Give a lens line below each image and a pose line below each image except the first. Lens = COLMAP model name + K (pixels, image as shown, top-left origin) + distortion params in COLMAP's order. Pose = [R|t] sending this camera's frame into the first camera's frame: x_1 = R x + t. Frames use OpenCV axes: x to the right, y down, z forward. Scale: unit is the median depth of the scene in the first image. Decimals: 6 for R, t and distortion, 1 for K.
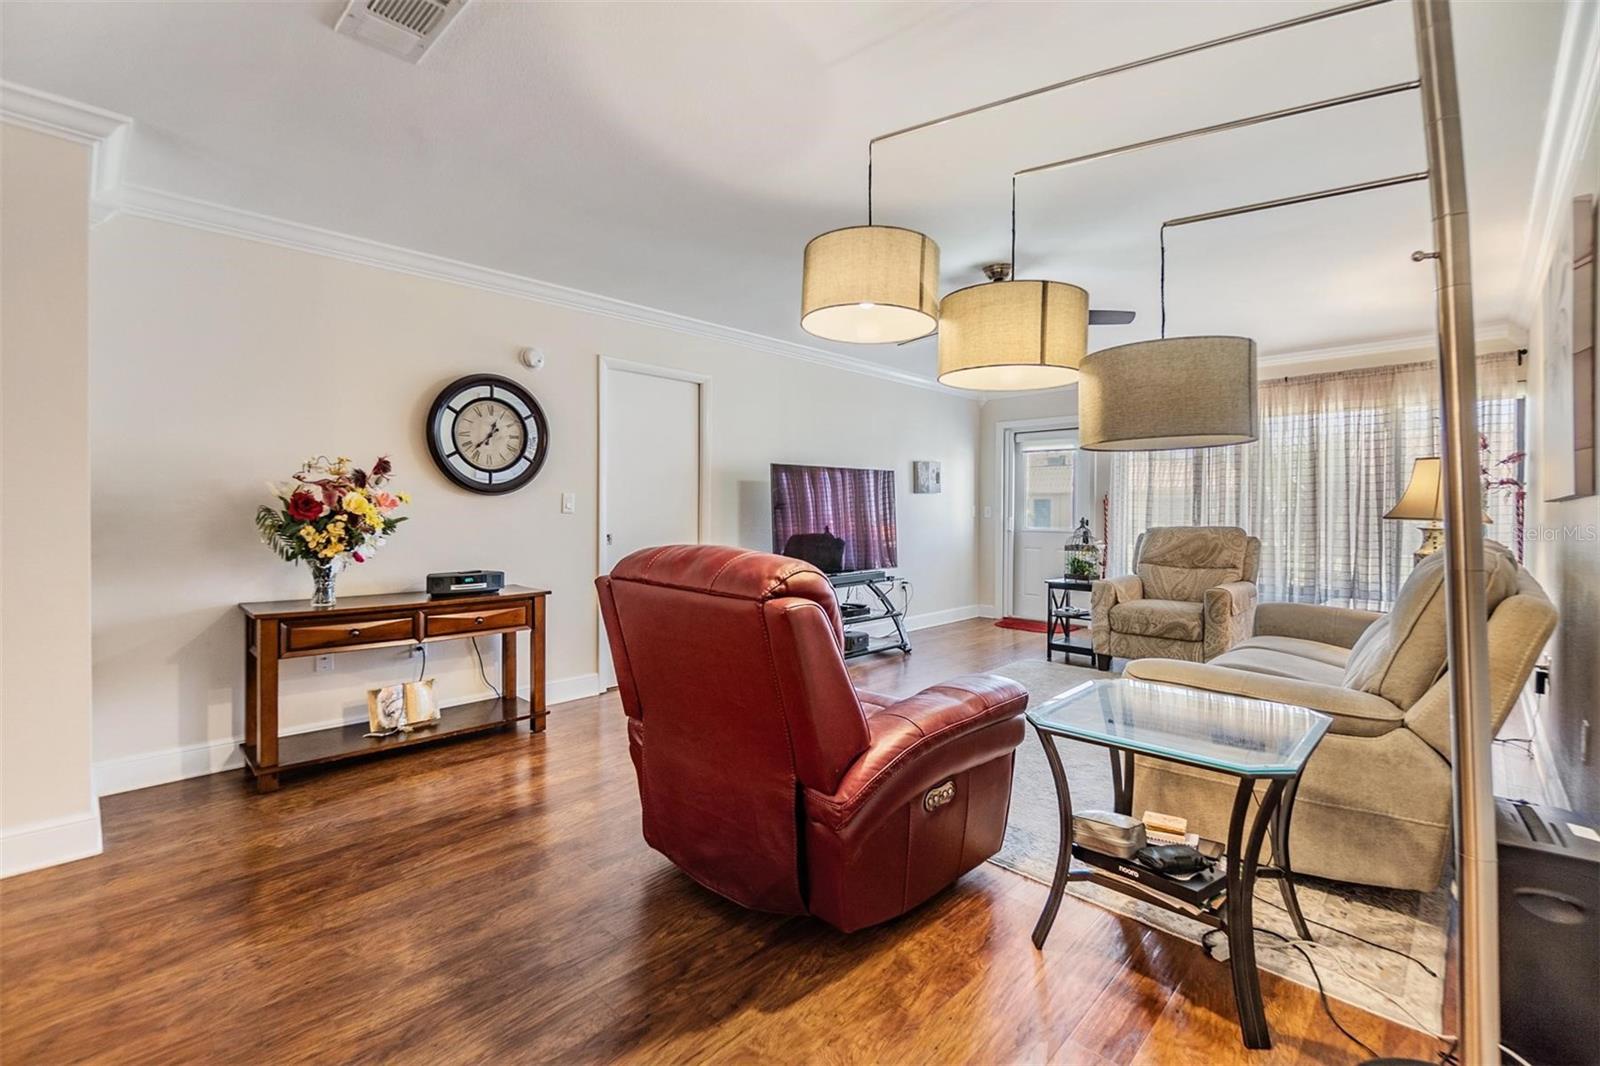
lens RADIAL K [[701.0, 0, 801.3], [0, 701.0, 521.0], [0, 0, 1]] dist [-0.004938, -0.000432]
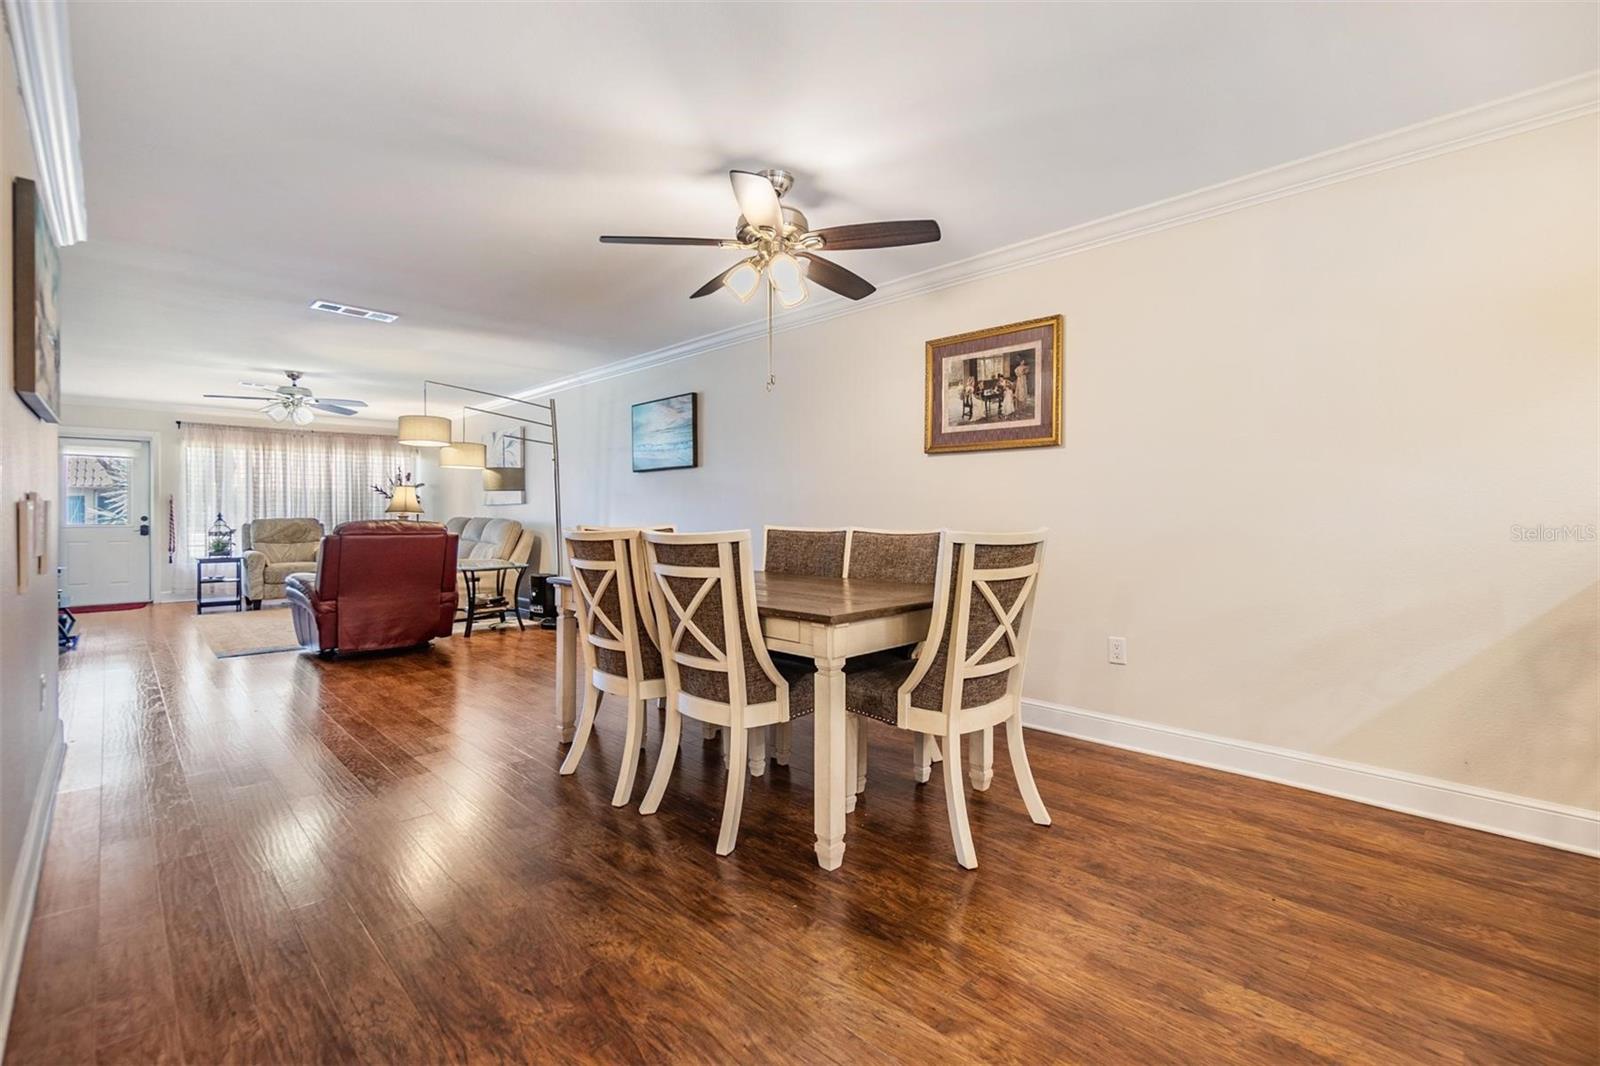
lens RADIAL K [[701.0, 0, 788.9], [0, 701.0, 524.2], [0, 0, 1]] dist [-0.004938, -0.000432]
pose [[0.032190, -0.018373, 0.999313, -1.184923], [0.014537, 0.999734, 0.017912, 0.011002], [-0.999376, 0.013951, 0.032448, -0.262533]]
